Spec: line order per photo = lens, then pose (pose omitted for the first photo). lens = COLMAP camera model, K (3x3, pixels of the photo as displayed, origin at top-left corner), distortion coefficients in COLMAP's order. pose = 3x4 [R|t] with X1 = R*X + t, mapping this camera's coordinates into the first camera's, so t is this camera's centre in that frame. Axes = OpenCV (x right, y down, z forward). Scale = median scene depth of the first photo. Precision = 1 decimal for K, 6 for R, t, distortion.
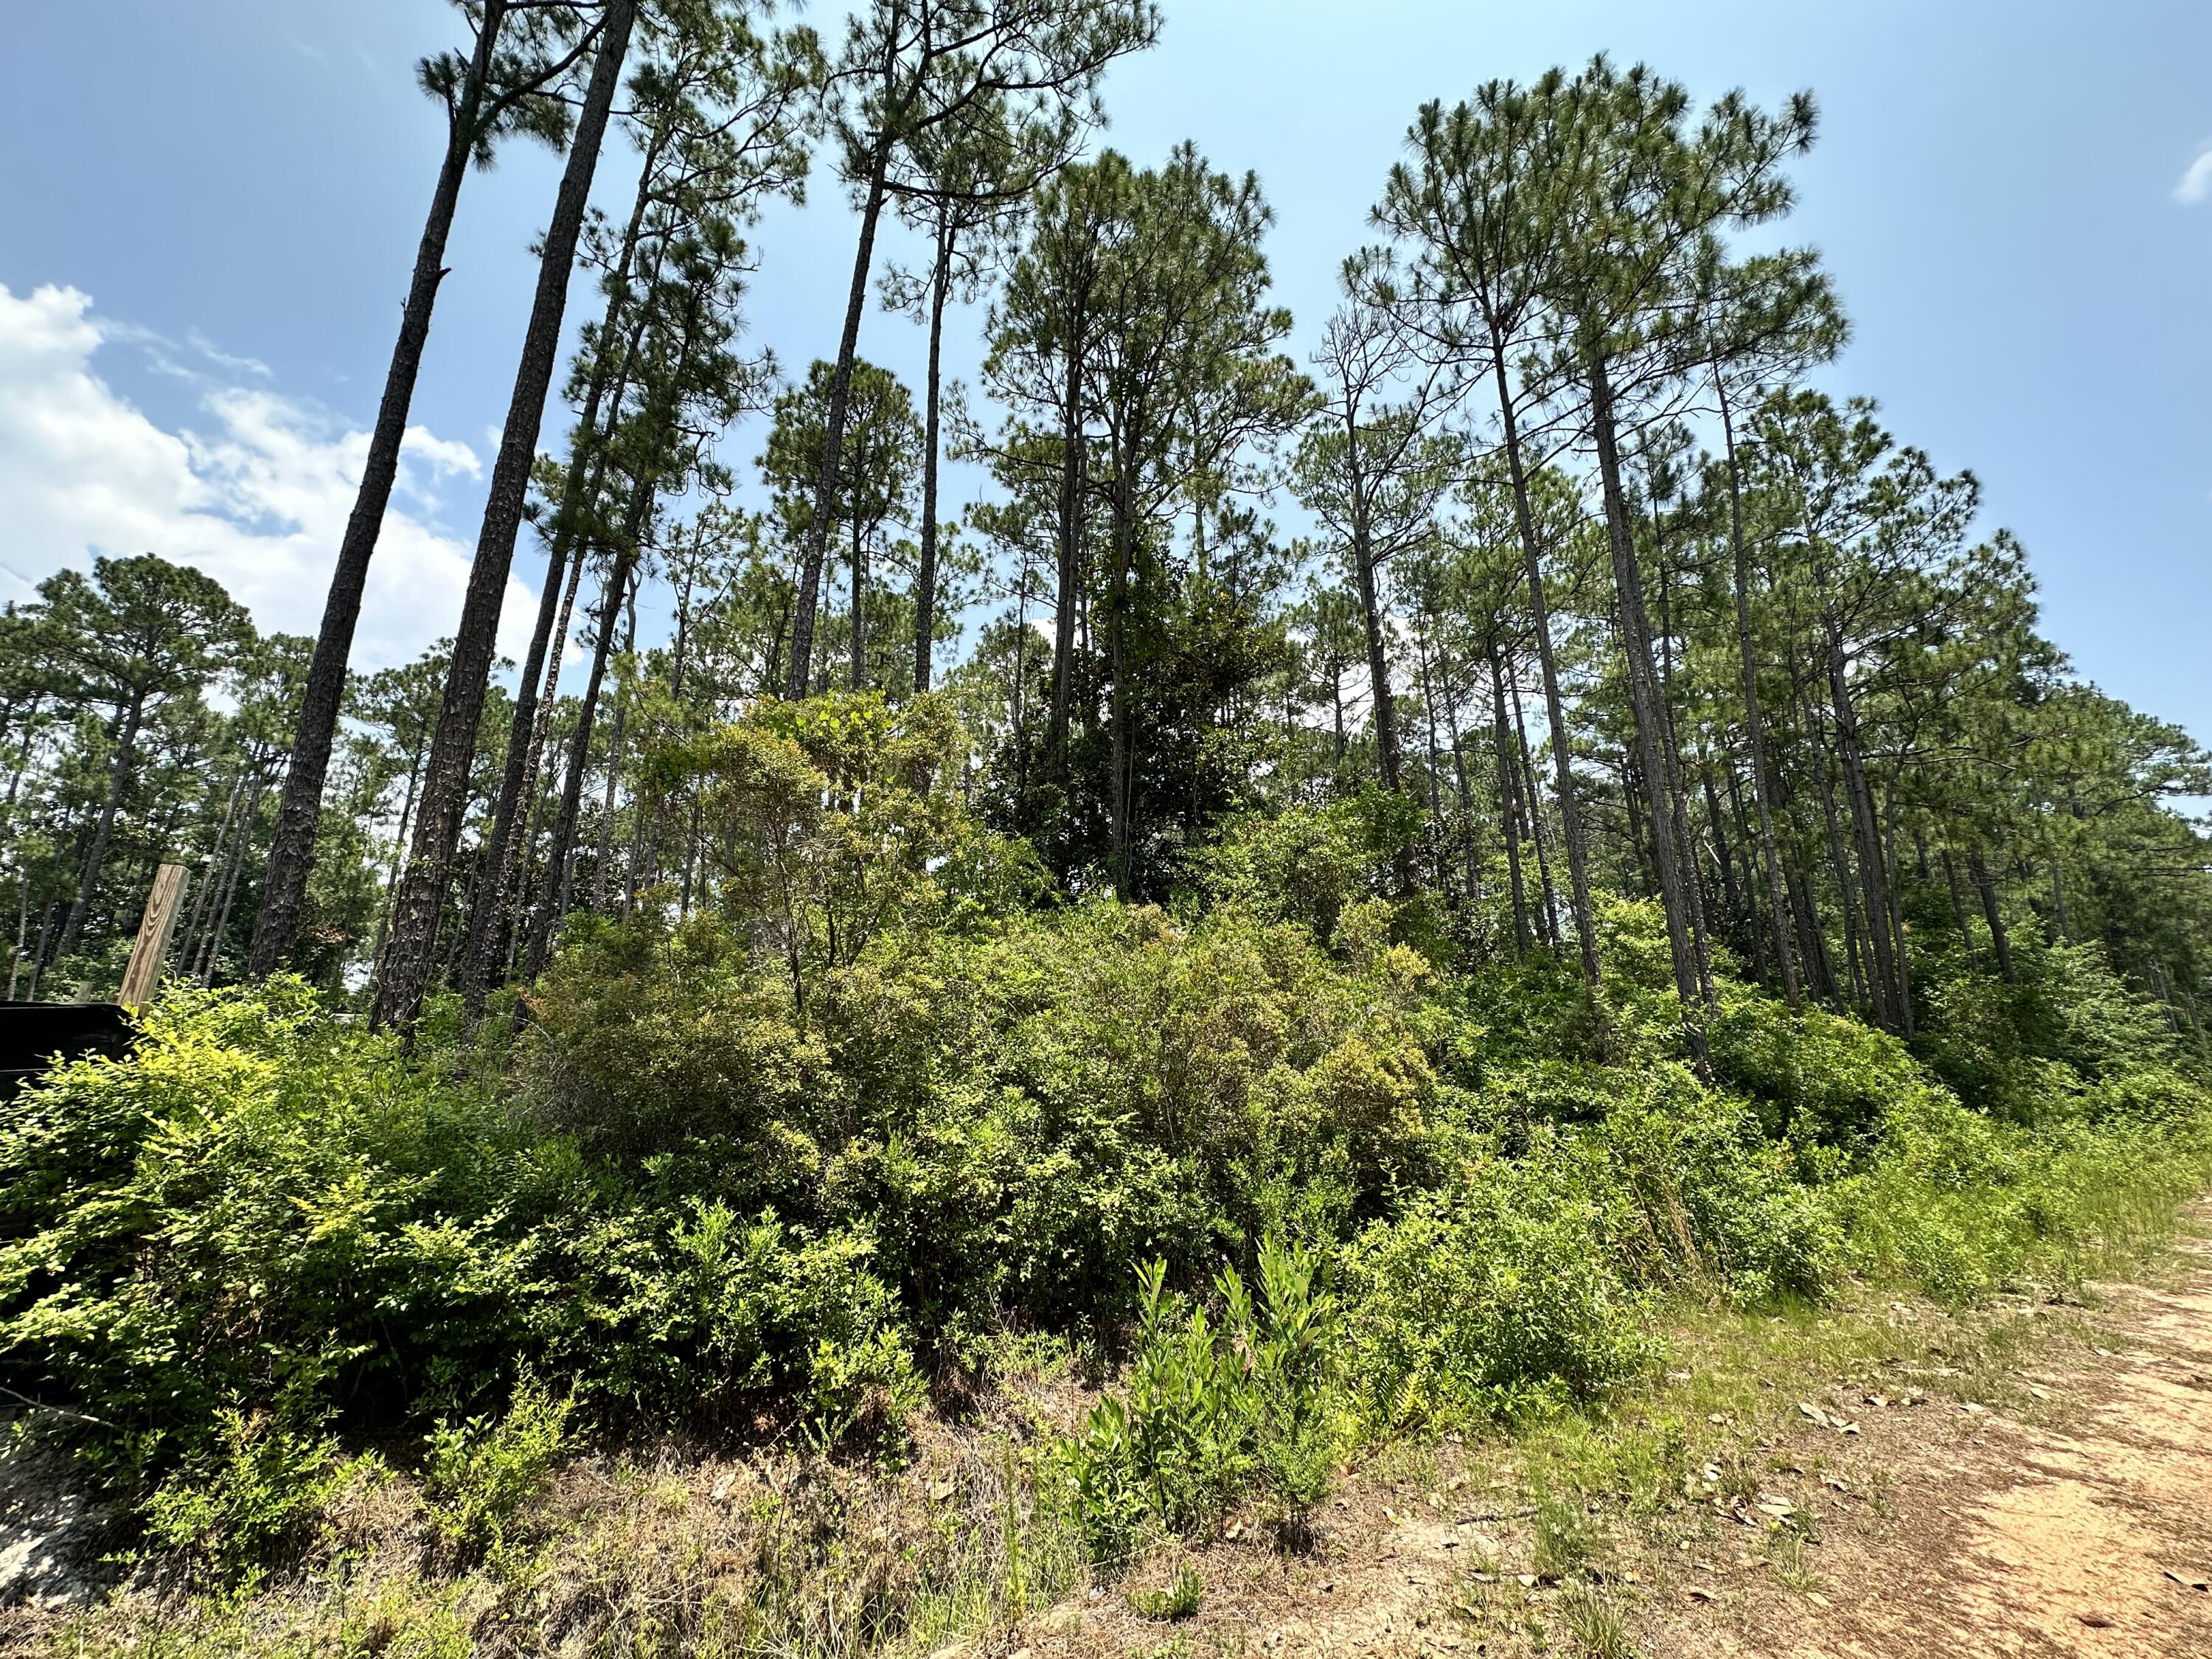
lens RADIAL K [[879.8, 0, 1108.9], [0, 879.8, 829.4], [0, 0, 1]] dist [-0.001671, 0.000937]
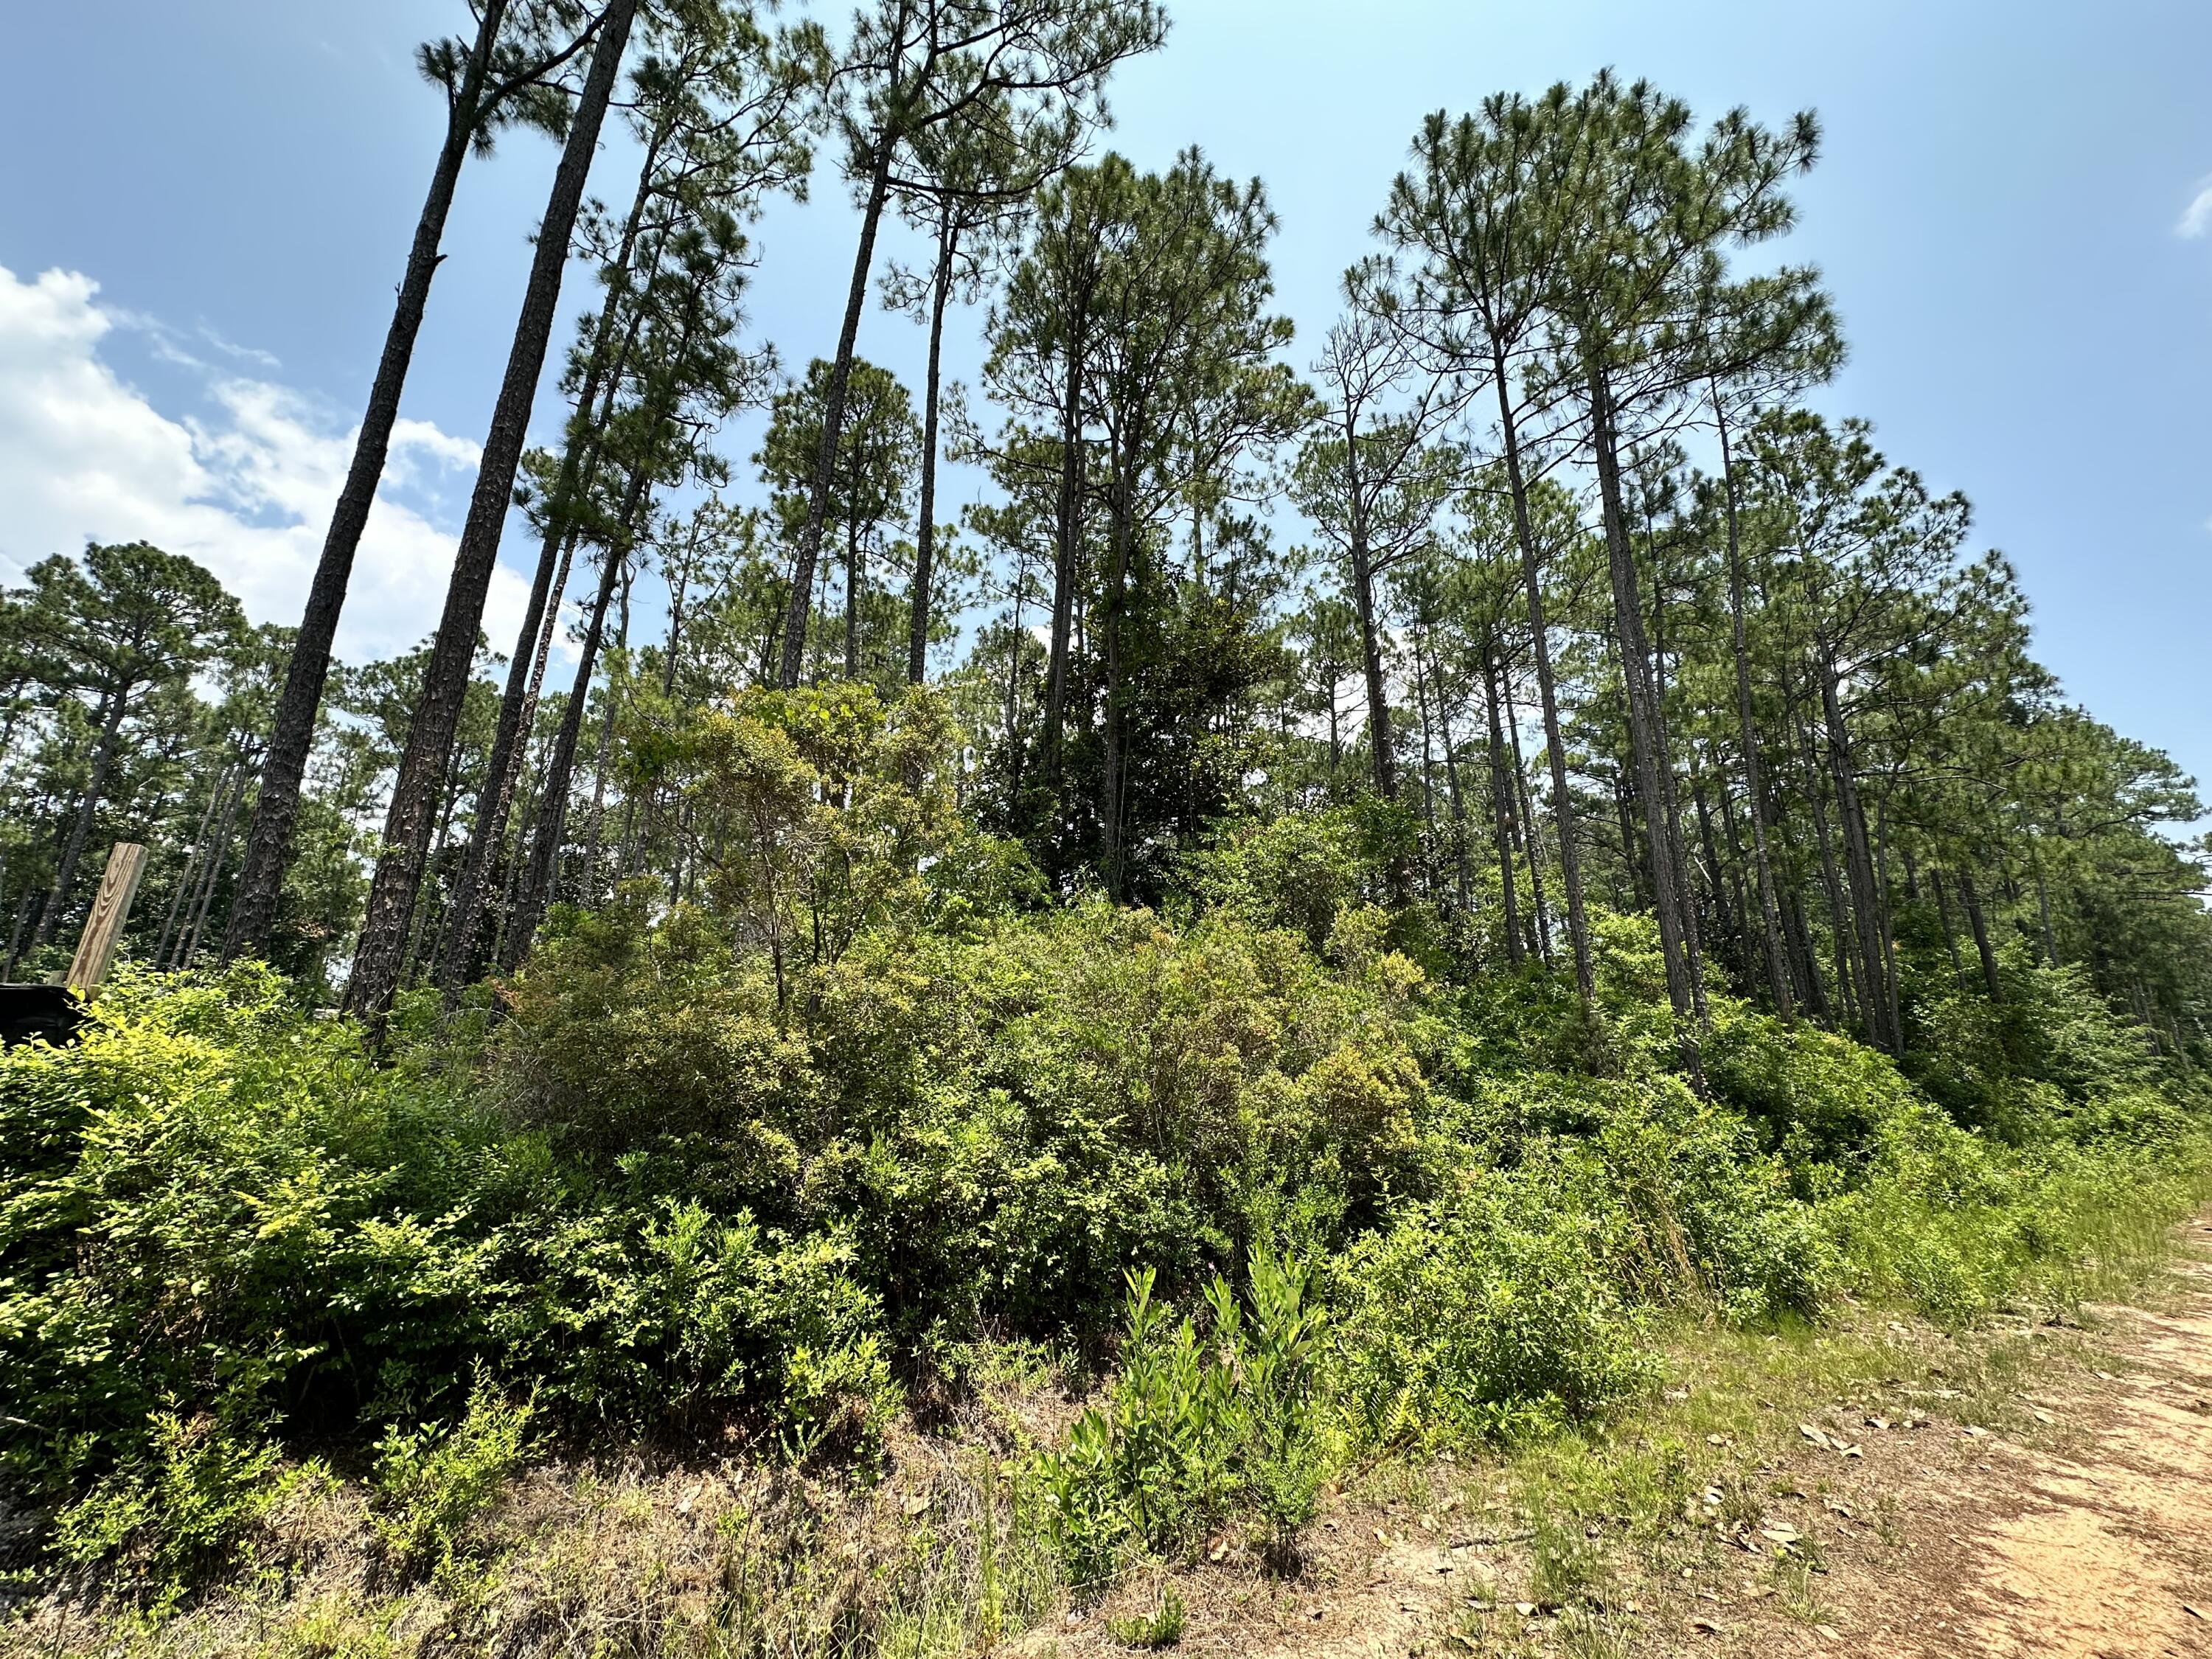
lens RADIAL K [[878.7, 0, 1109.0], [0, 878.7, 831.7], [0, 0, 1]] dist [-0.000932, 0.000504]
pose [[0.999818, 0.017276, 0.008131, 0.000102], [-0.017224, 0.999832, -0.006312, 0.004452], [-0.008239, 0.006171, 0.999947, 0.008580]]
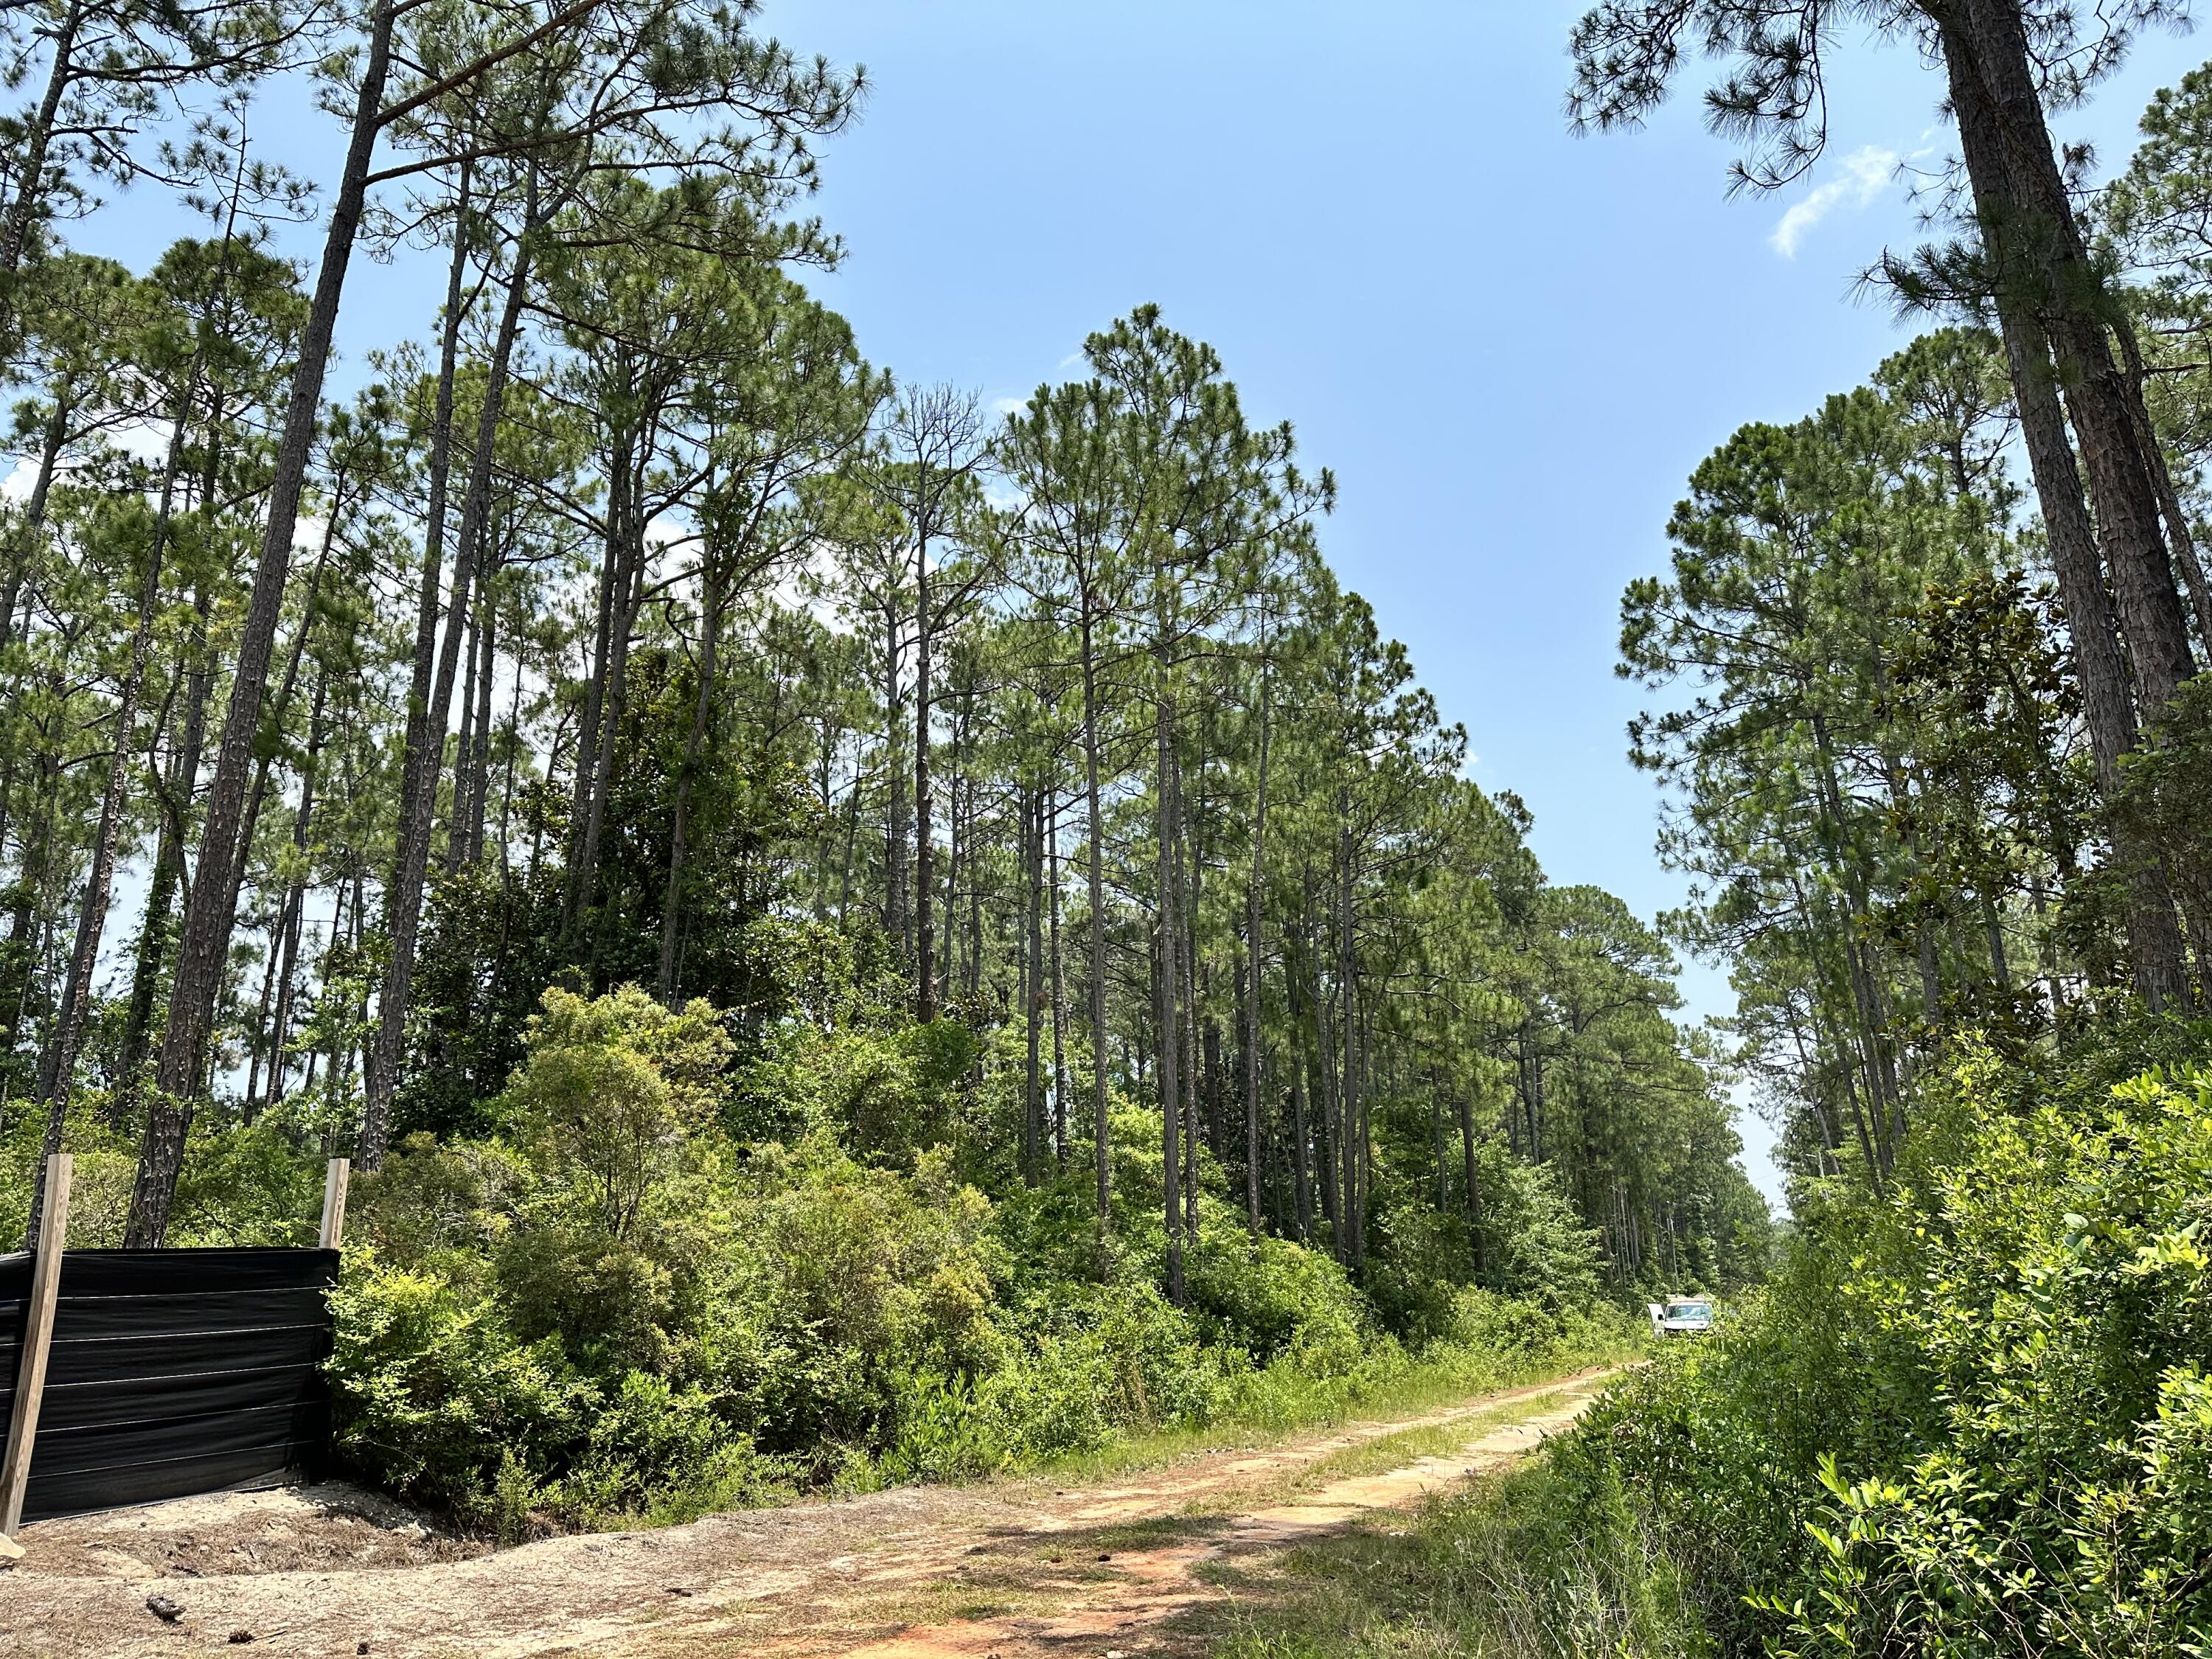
lens RADIAL K [[1561.3, 0, 1054.5], [0, 1561.3, 829.4], [0, 0, 1]] dist [0.085872, -0.059556]
pose [[0.885926, 0.129748, 0.445309, -0.369809], [-0.118167, 0.991535, -0.053812, -0.158566], [-0.448521, -0.004947, 0.893759, -0.615346]]
